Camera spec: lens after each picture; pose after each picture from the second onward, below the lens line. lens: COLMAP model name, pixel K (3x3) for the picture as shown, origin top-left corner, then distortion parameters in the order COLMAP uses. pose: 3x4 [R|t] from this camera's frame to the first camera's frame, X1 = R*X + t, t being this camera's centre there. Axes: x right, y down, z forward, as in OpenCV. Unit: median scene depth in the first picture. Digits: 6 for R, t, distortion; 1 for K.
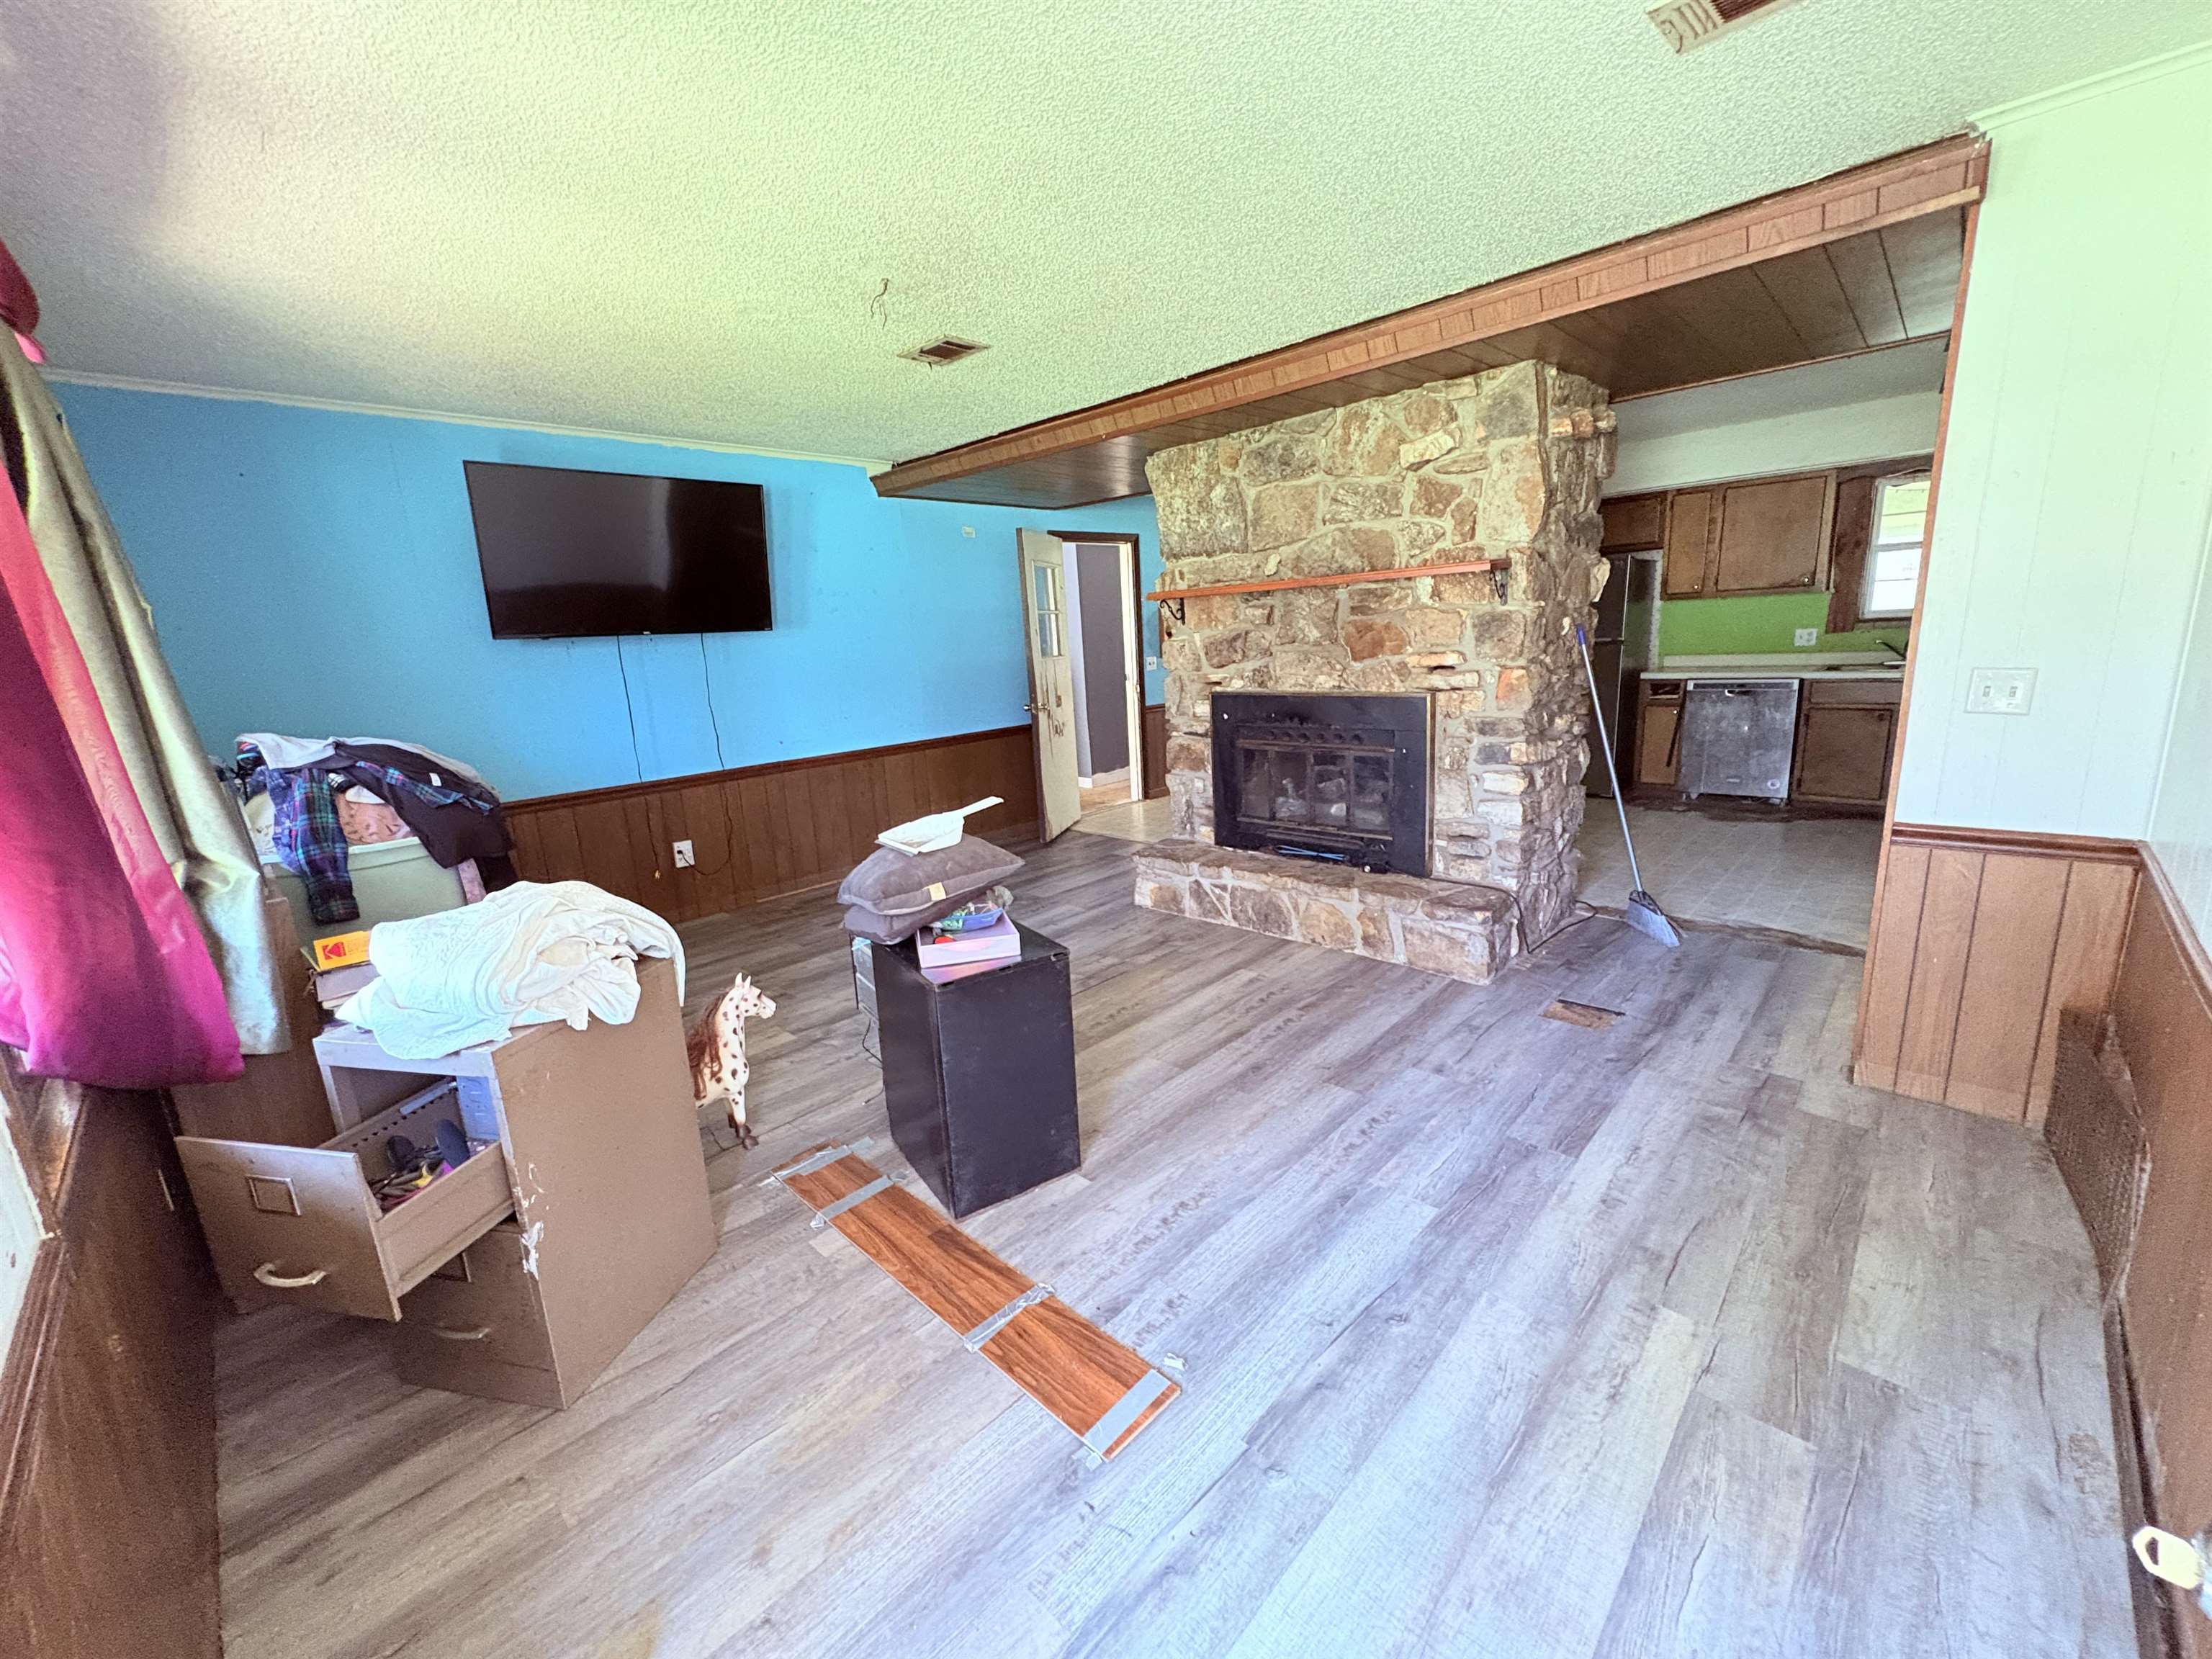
lens RADIAL K [[884.0, 0, 1104.5], [0, 884.0, 828.2], [0, 0, 1]] dist [0.001084, 0.000335]
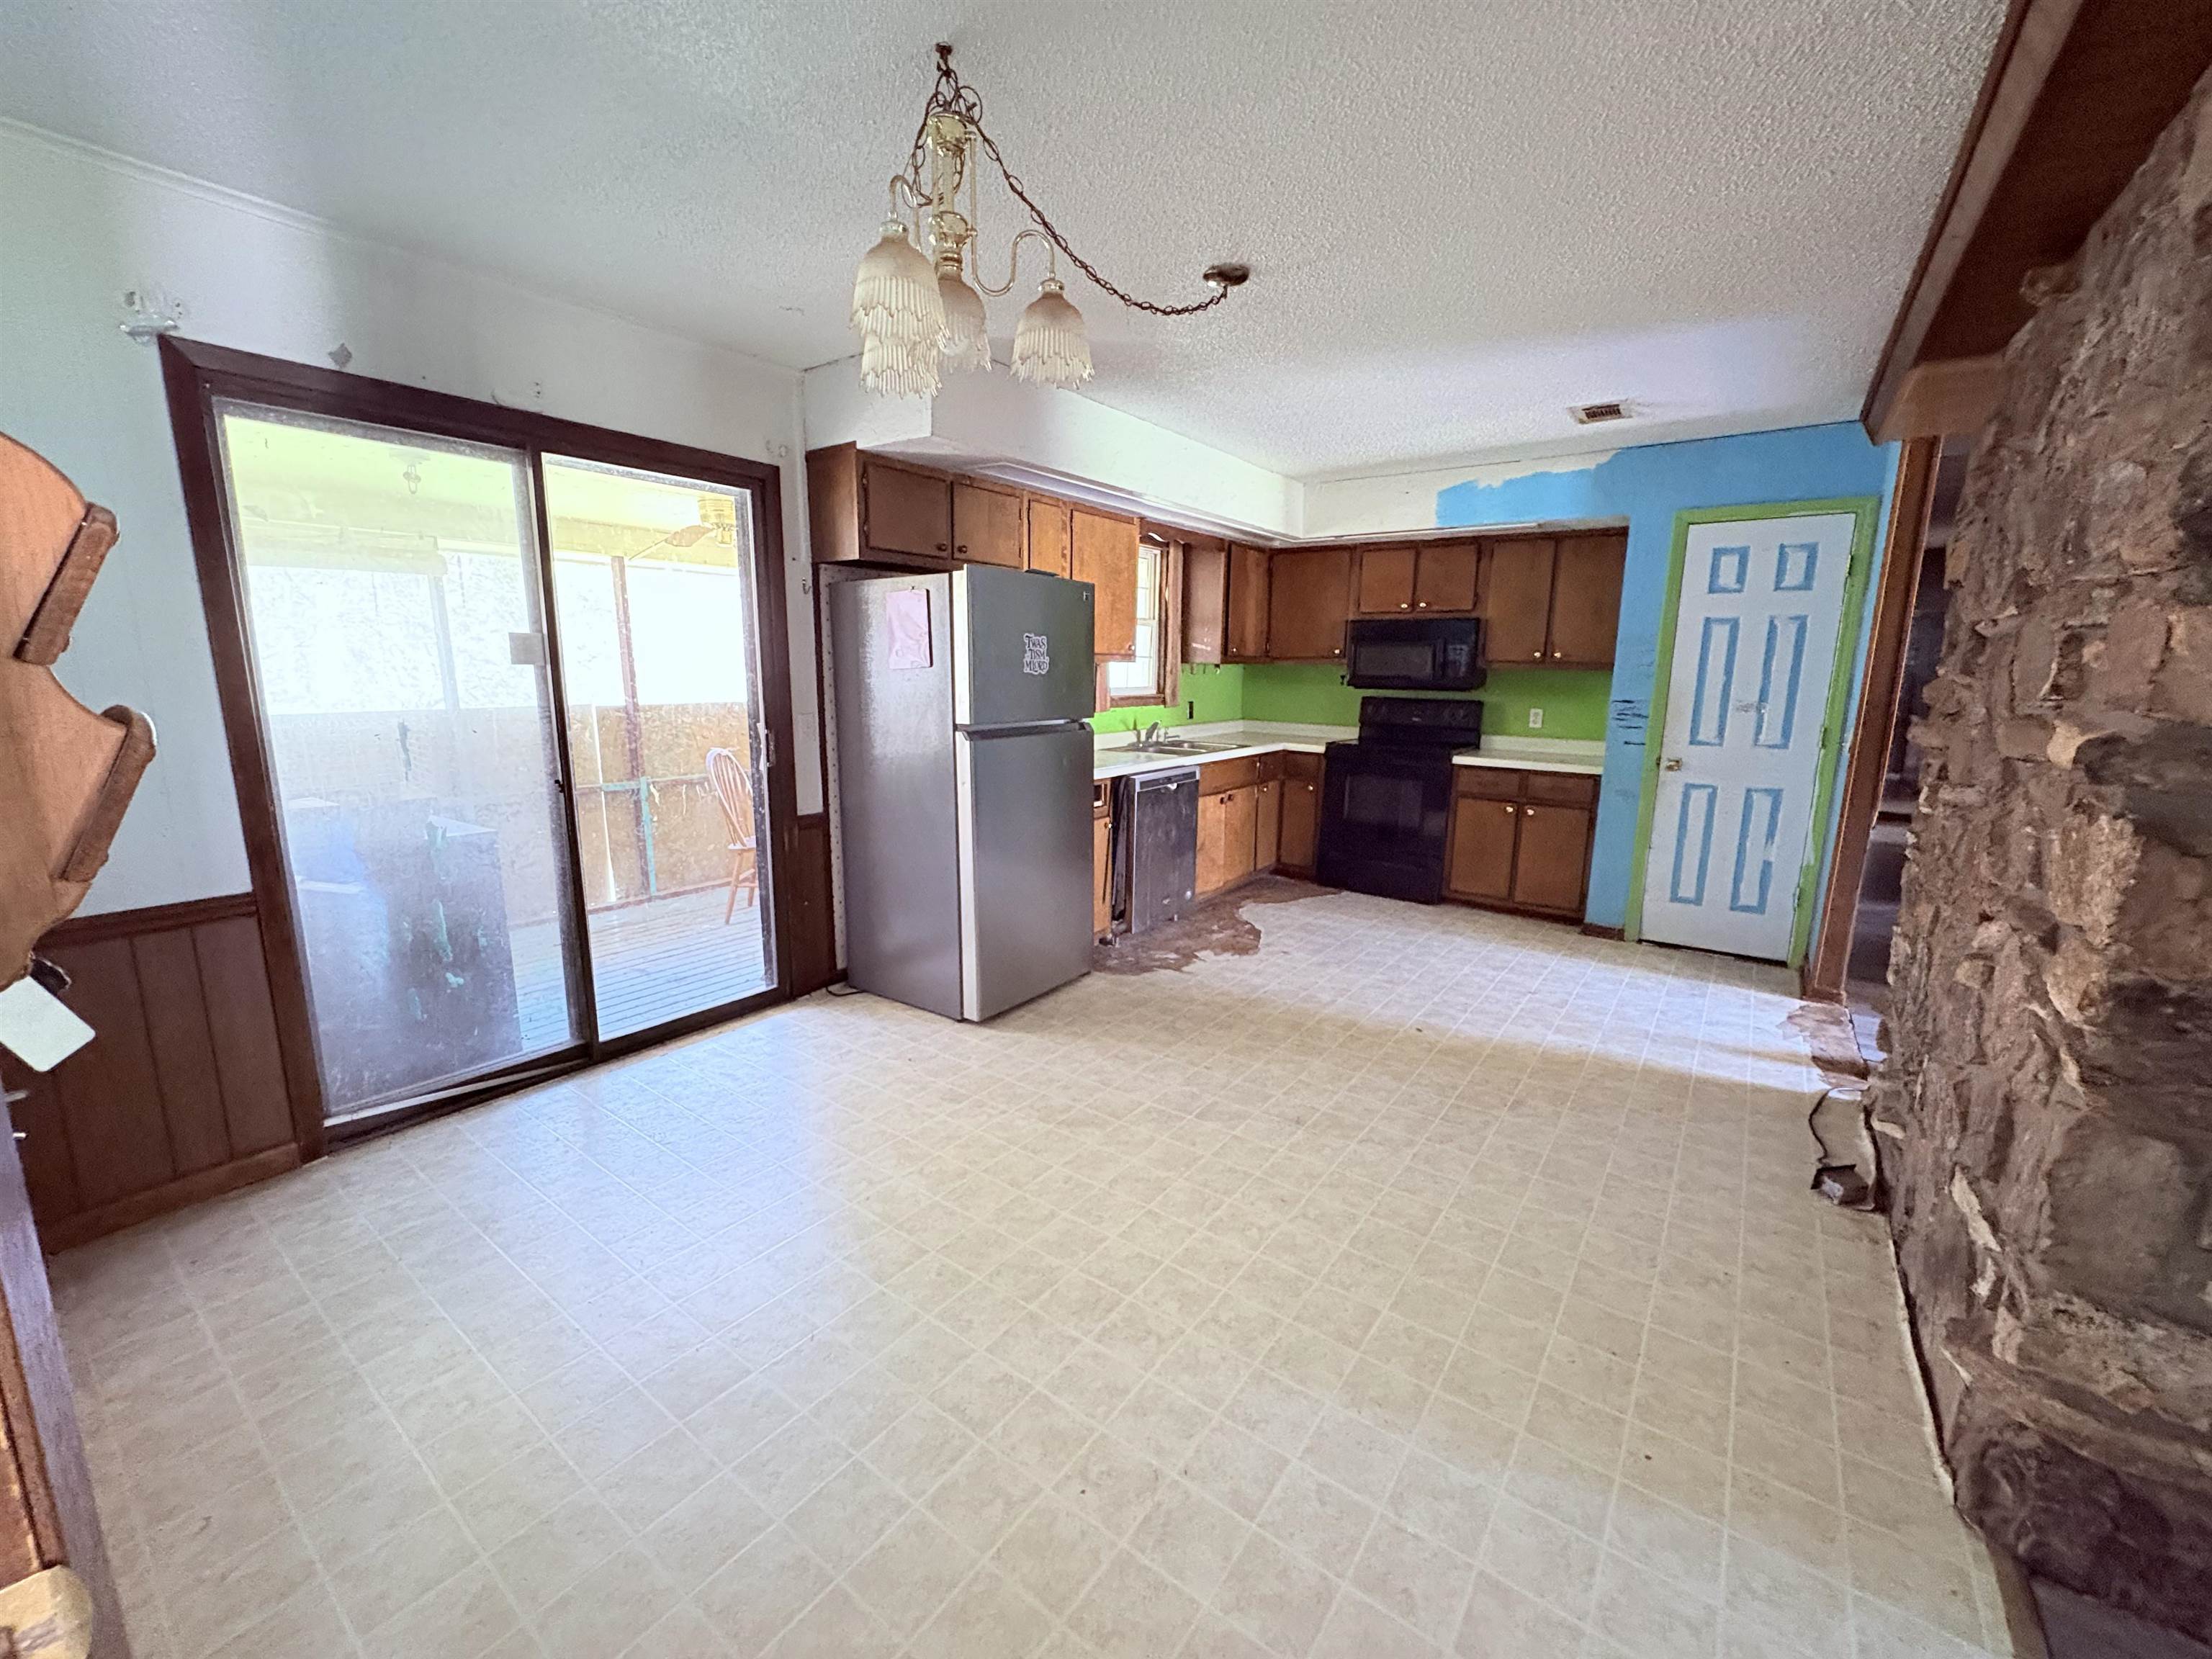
lens RADIAL K [[884.0, 0, 1104.5], [0, 884.0, 828.2], [0, 0, 1]] dist [0.001084, 0.000335]
pose [[-0.133286, -0.125848, 0.983055, -0.031216], [0.211453, 0.965455, 0.152264, -0.241094], [-0.968257, 0.228165, -0.102071, 1.104673]]
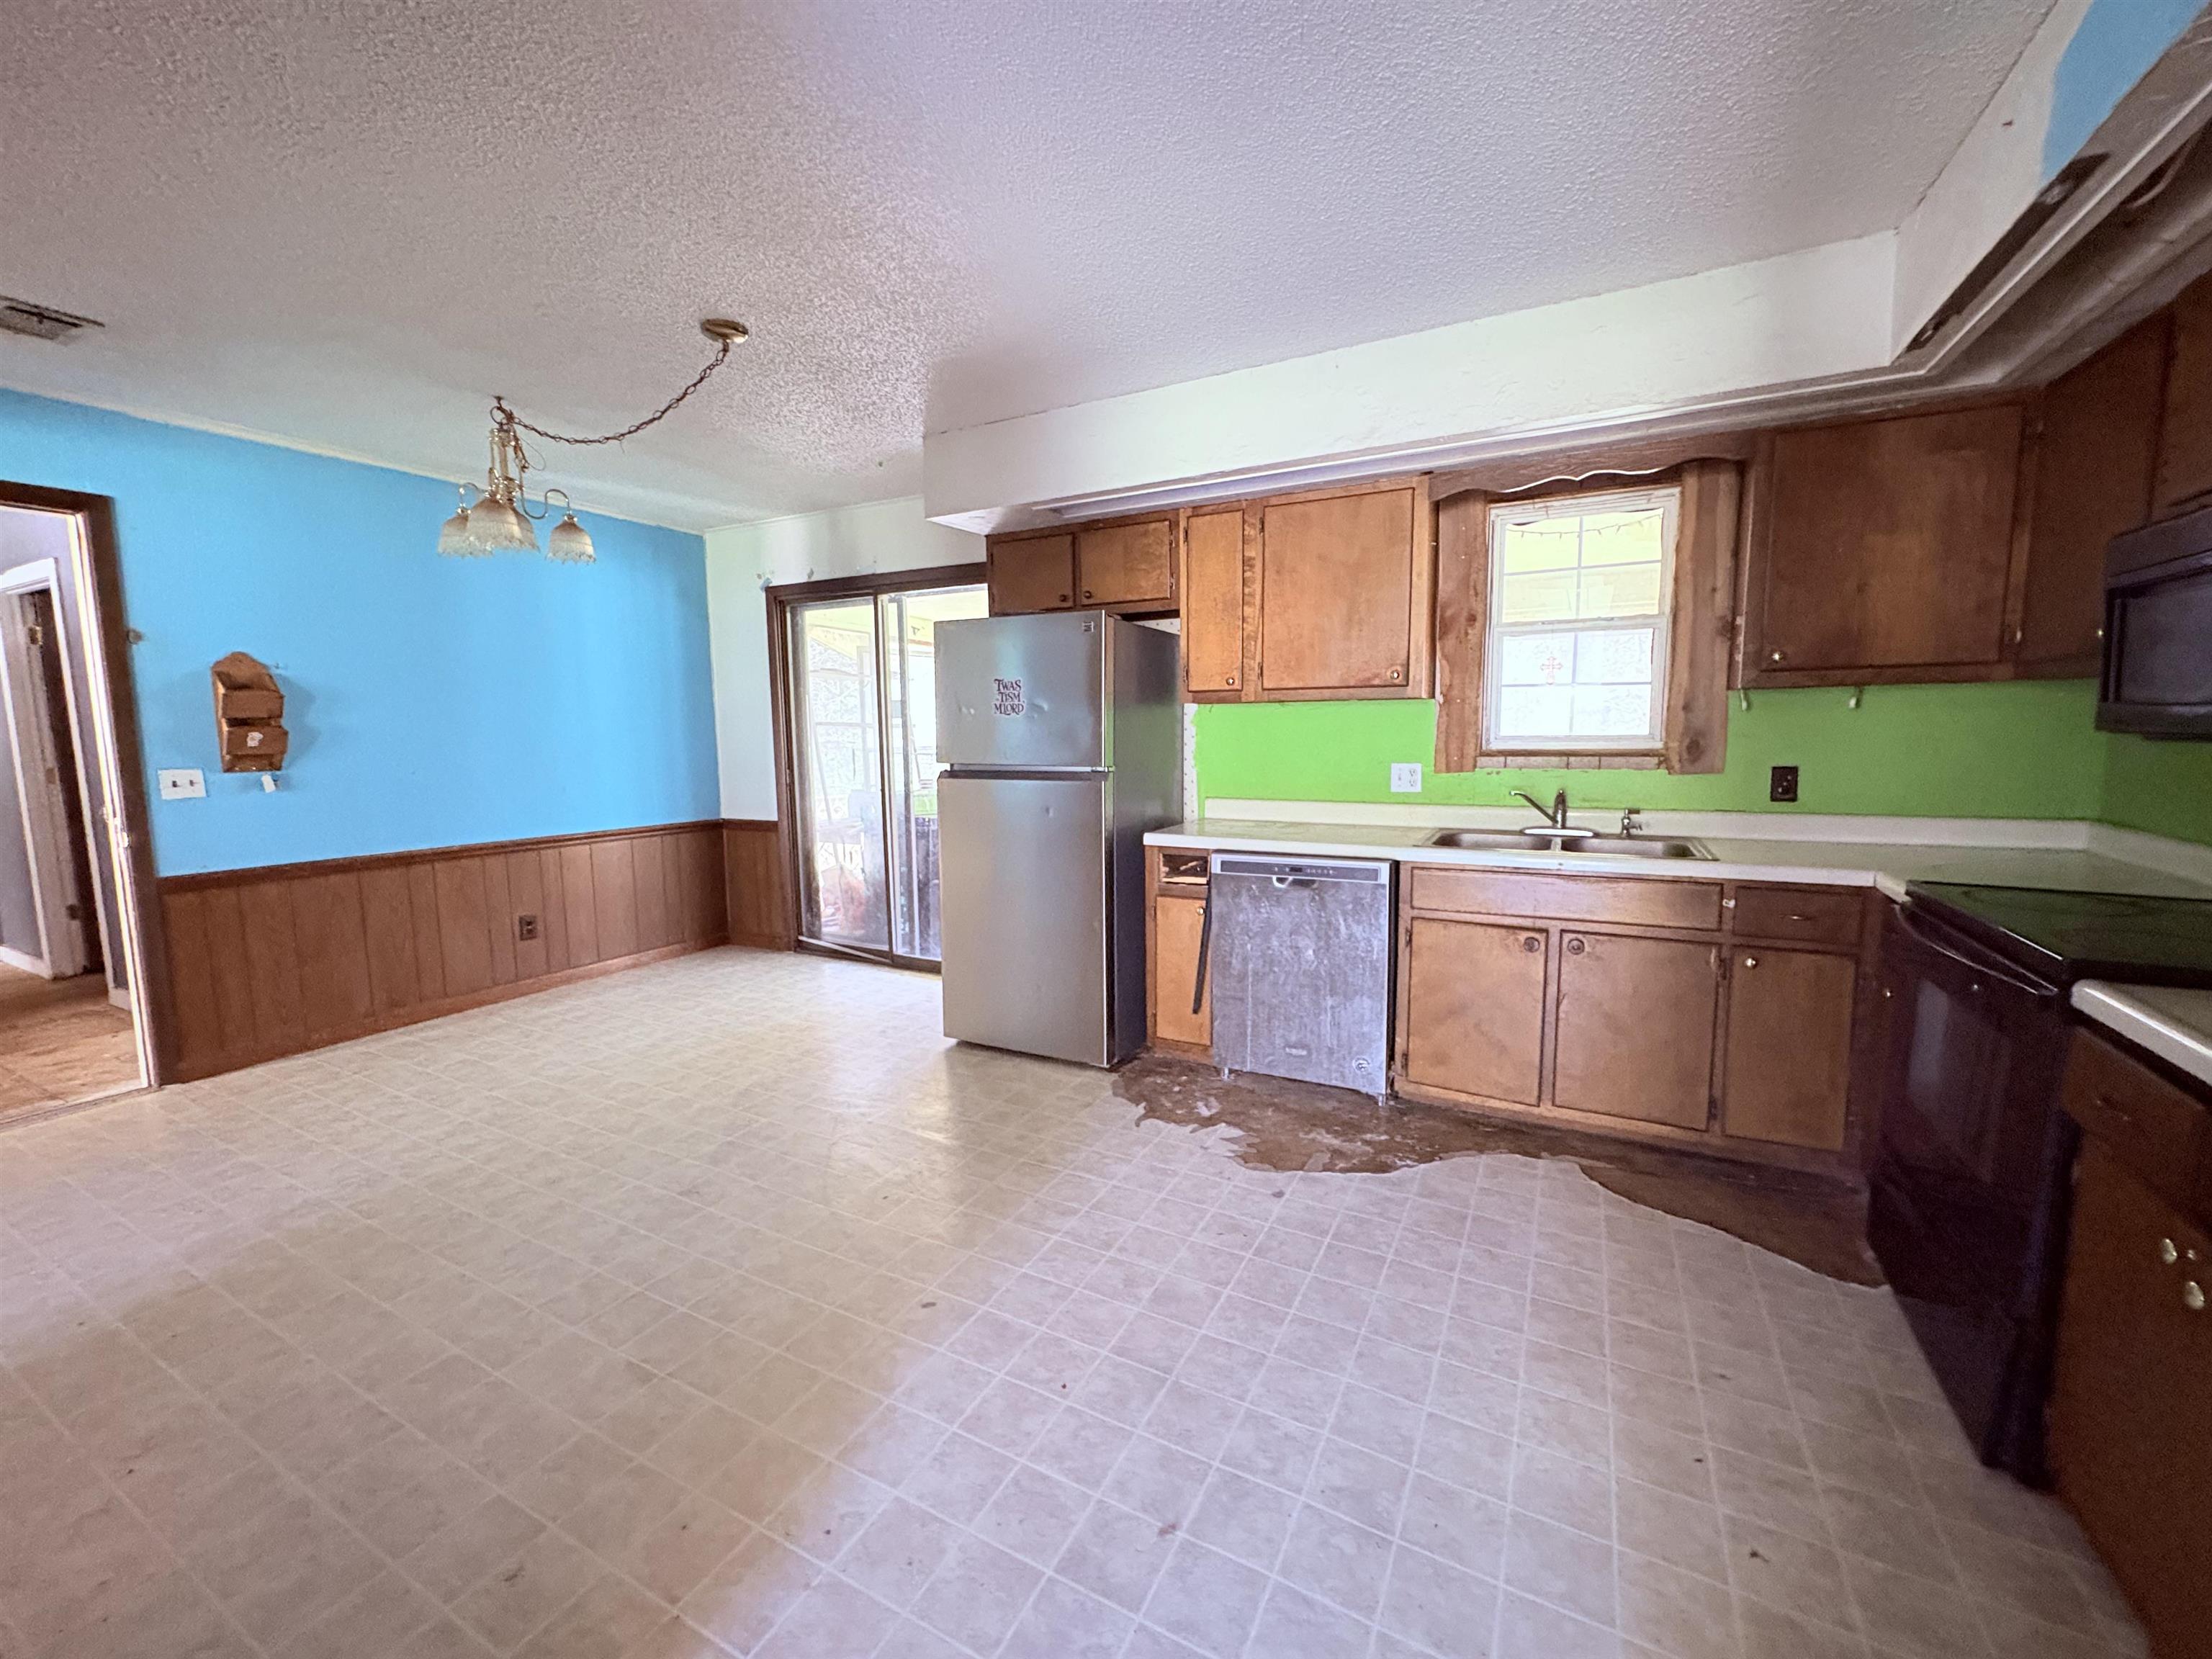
lens RADIAL K [[884.0, 0, 1104.5], [0, 884.0, 828.2], [0, 0, 1]] dist [0.001084, 0.000335]
pose [[0.961040, 0.014821, 0.276012, 0.455861], [0.016842, 0.993566, -0.111991, -0.125293], [-0.275896, 0.112277, 0.954608, 0.522685]]
